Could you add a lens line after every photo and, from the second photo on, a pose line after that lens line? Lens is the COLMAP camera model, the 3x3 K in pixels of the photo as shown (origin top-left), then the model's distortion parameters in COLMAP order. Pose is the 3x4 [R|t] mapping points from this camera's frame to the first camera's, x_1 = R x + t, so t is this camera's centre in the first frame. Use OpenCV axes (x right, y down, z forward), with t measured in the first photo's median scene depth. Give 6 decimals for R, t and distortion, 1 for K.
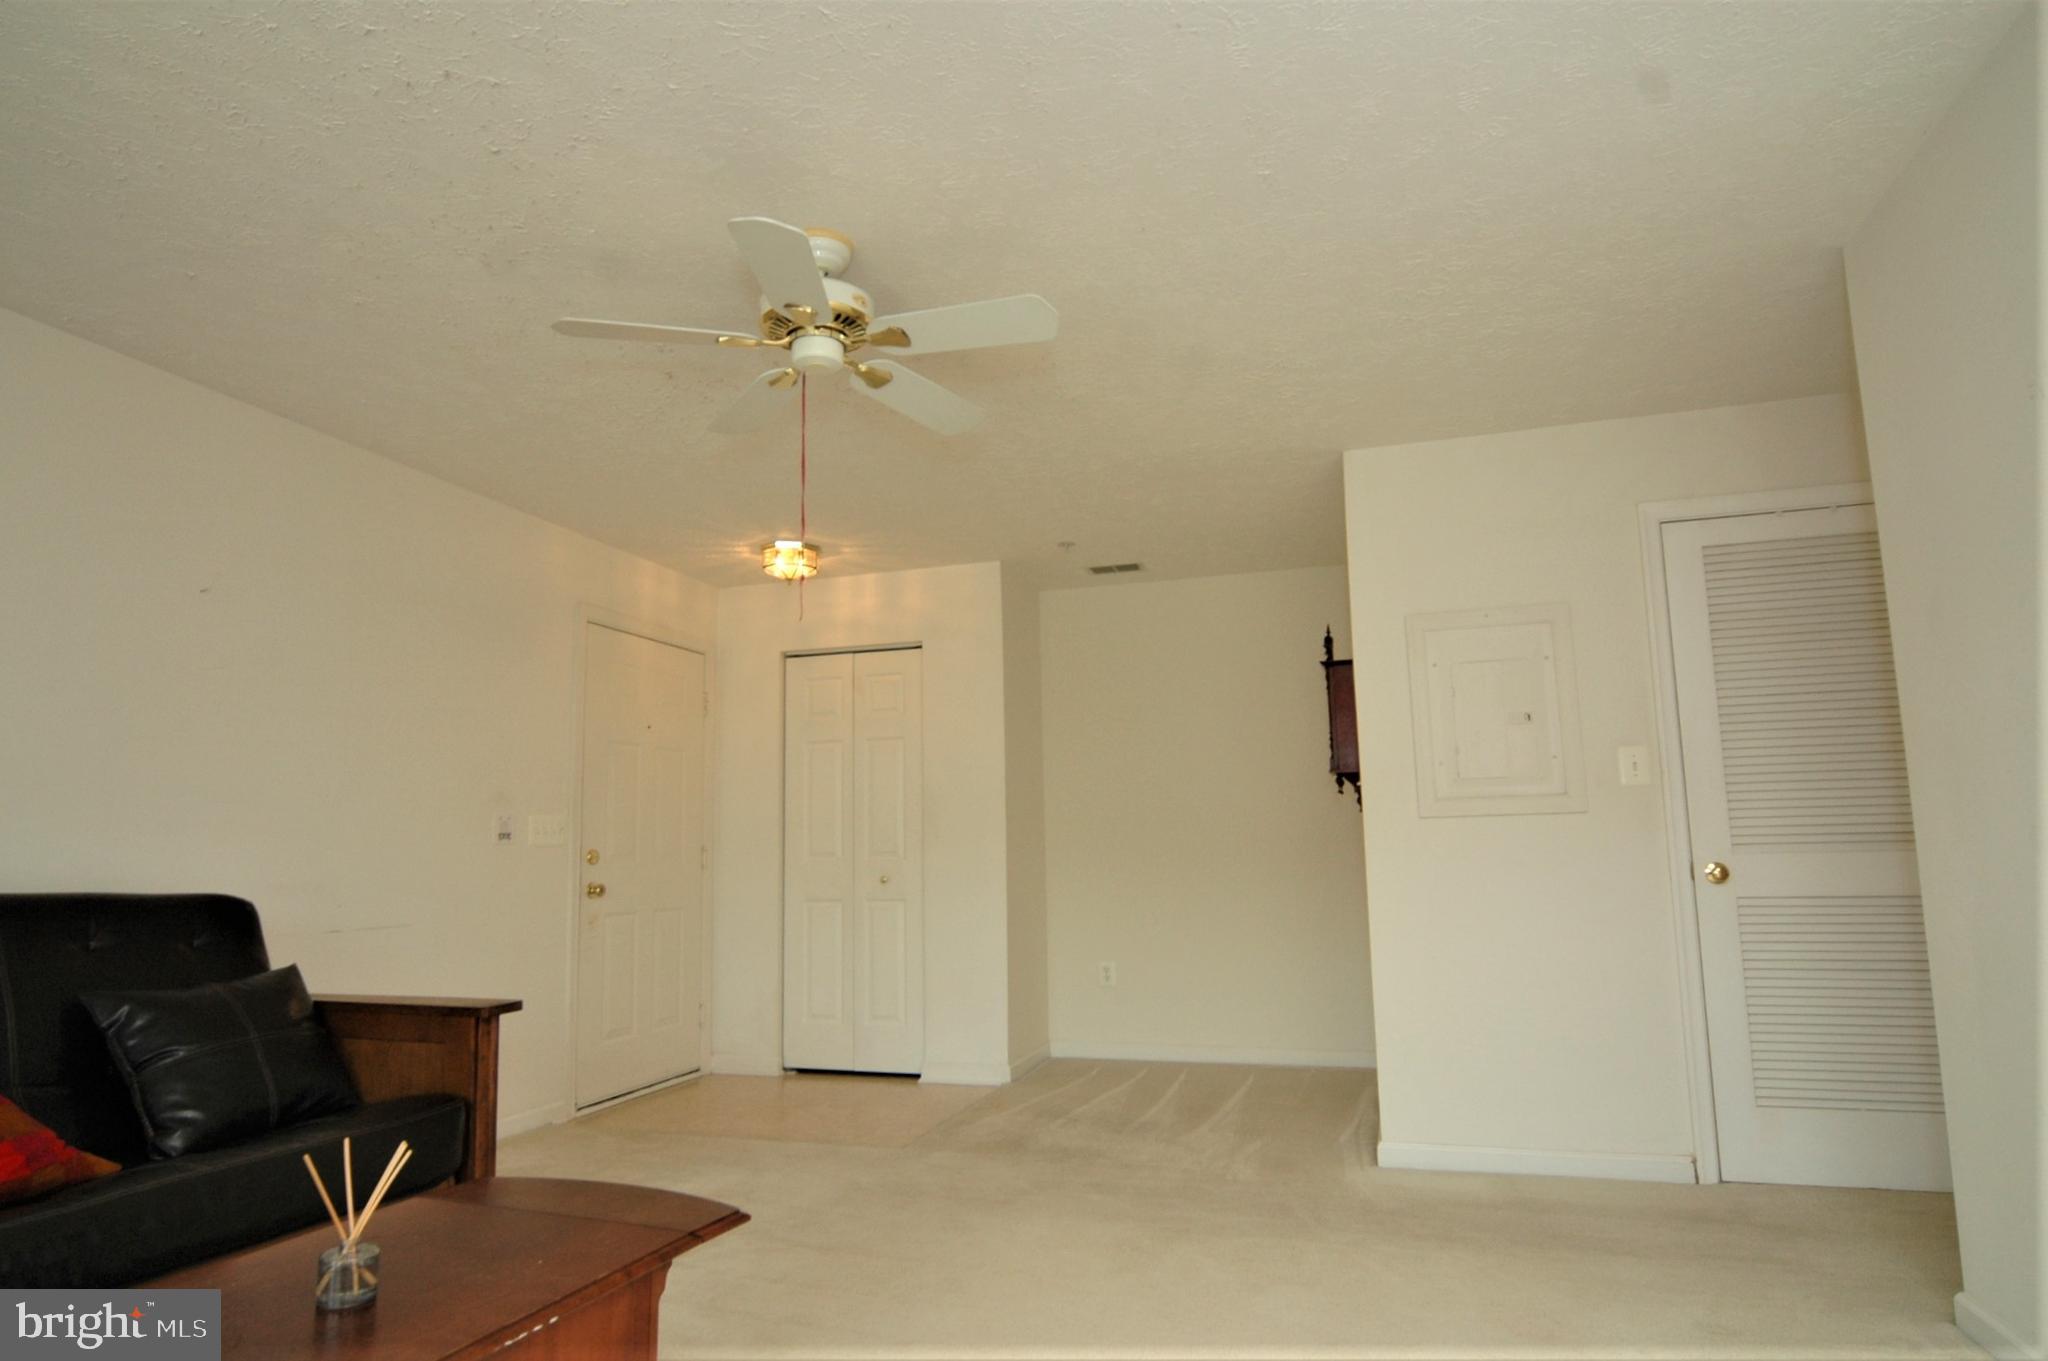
lens RADIAL K [[1154.2, 0, 1021.0], [0, 1154.2, 705.2], [0, 0, 1]] dist [-0.009159, 0.000524]
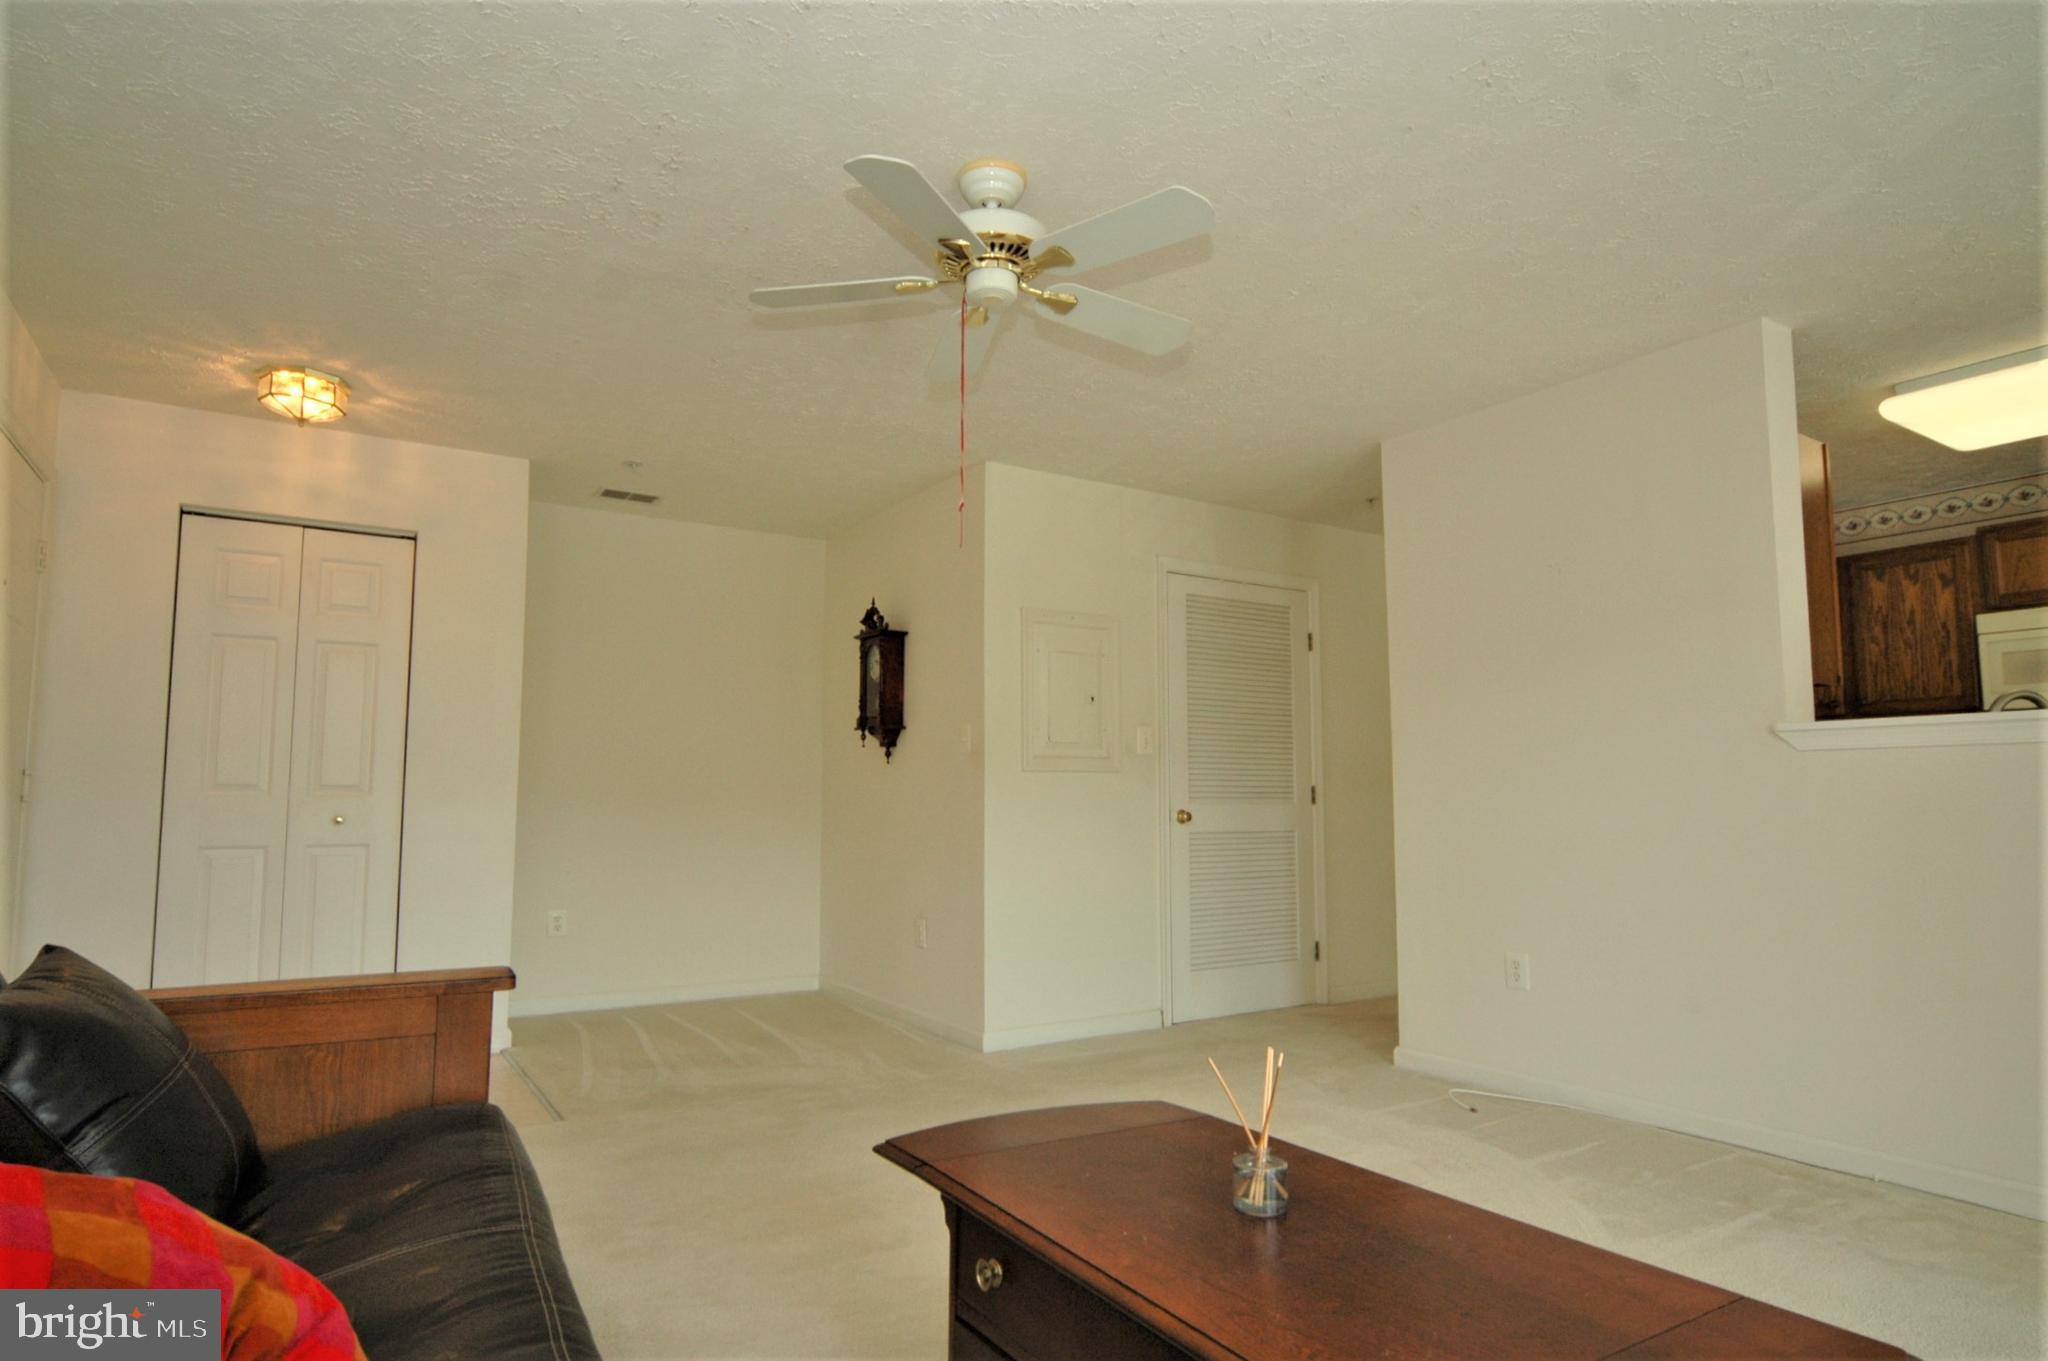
lens RADIAL K [[1120.1, 0, 1021.3], [0, 1120.1, 709.1], [0, 0, 1]] dist [-0.012054, 0.000742]
pose [[0.643859, 0.082435, 0.760691, -0.594595], [-0.110951, 0.993730, -0.013779, 0.048703], [-0.757057, -0.075528, 0.648968, 0.222833]]
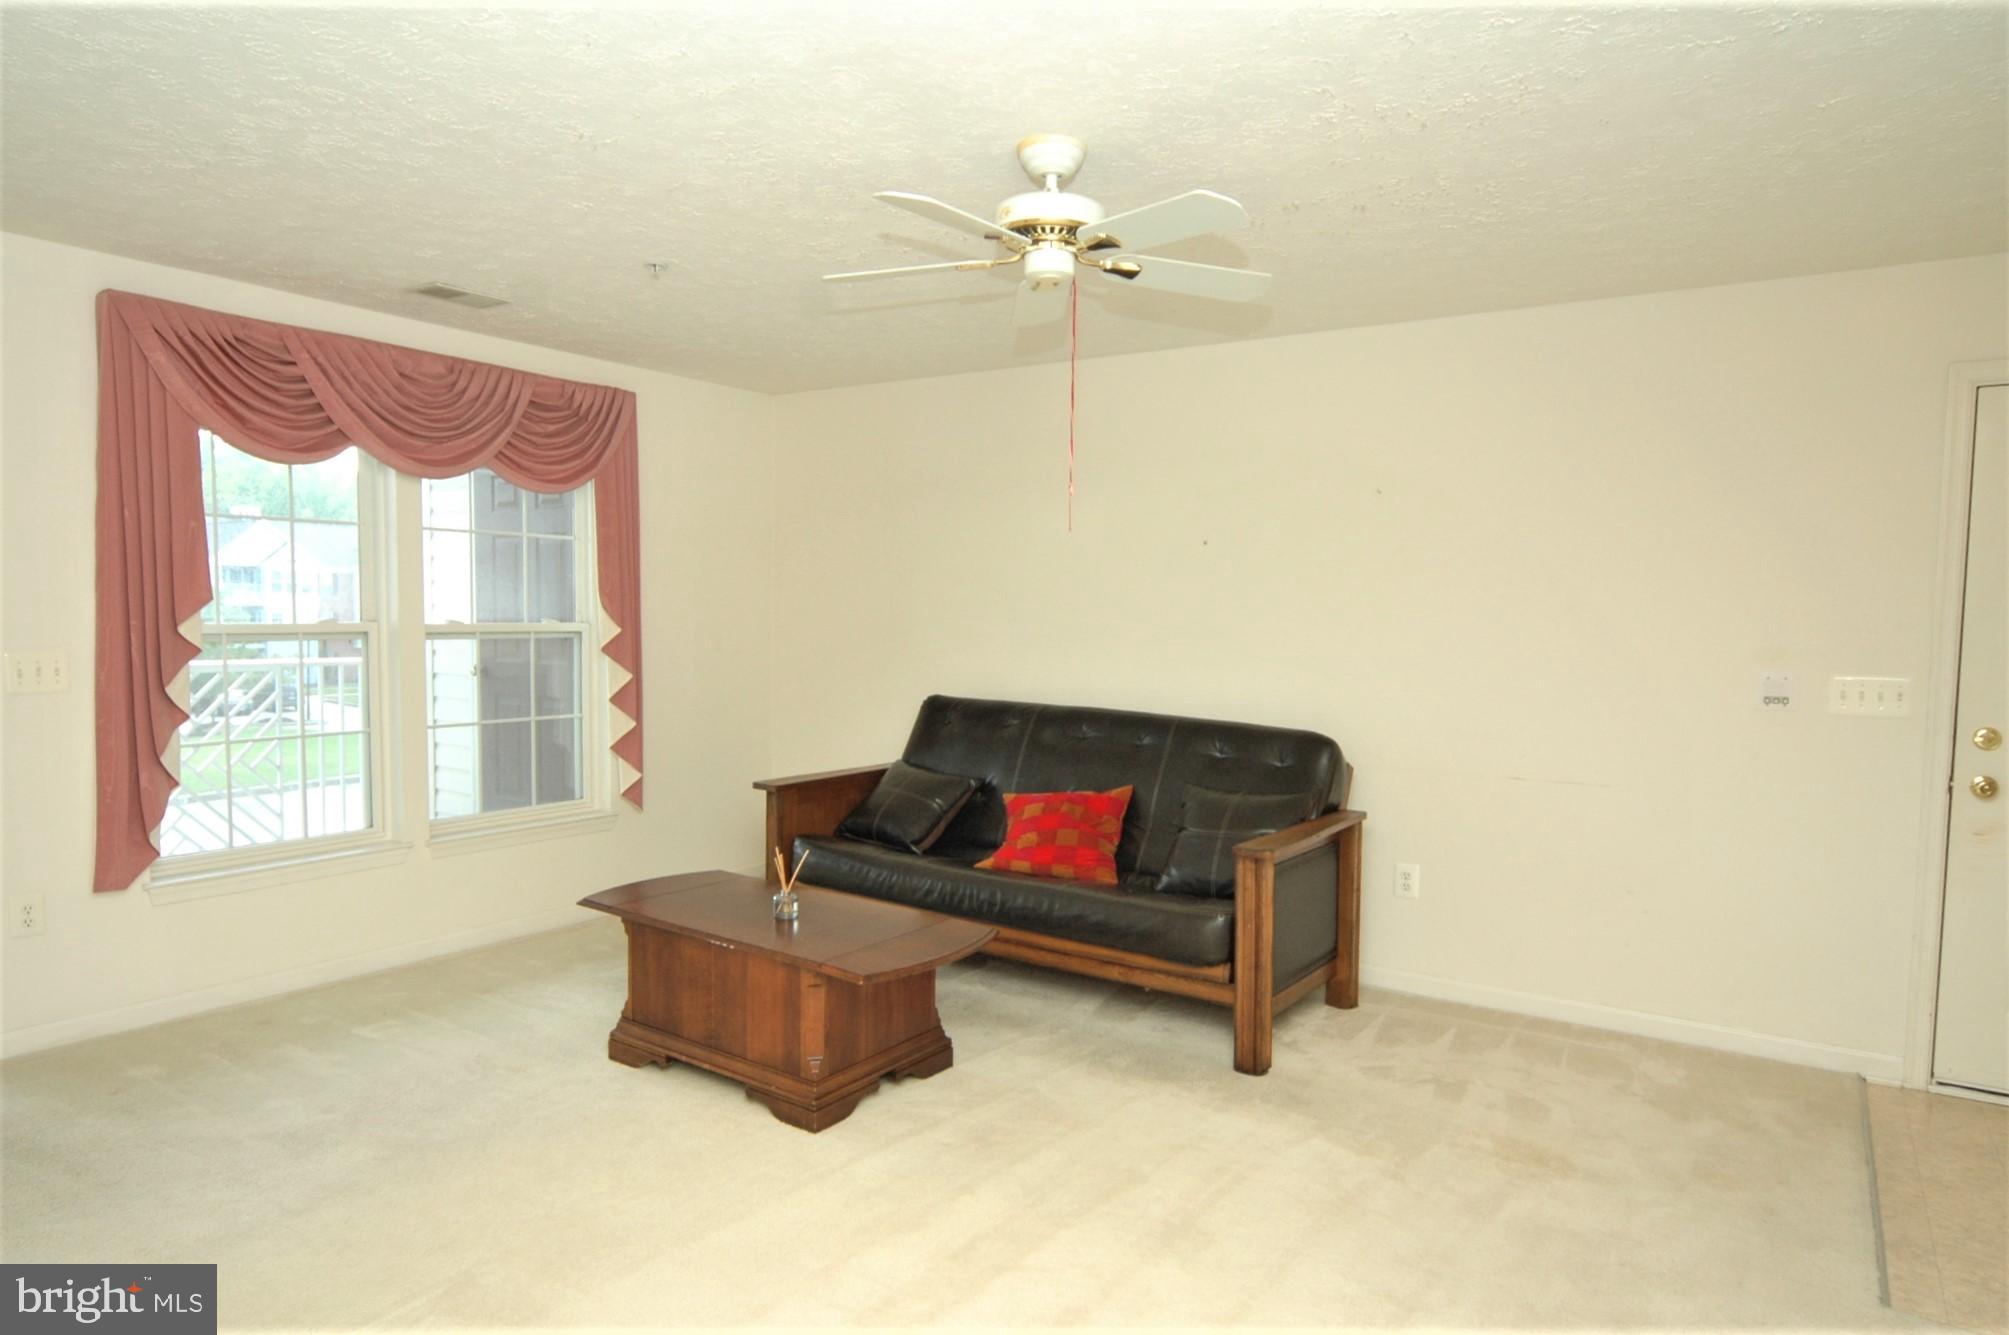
lens RADIAL K [[1168.5, 0, 994.4], [0, 1168.5, 693.9], [0, 0, 1]] dist [-0.008604, 0.001937]
pose [[-0.283274, 0.075413, -0.956069, 0.577100], [0.112971, 0.992587, 0.044821, 0.012052], [0.952362, -0.095311, -0.289694, 0.832301]]
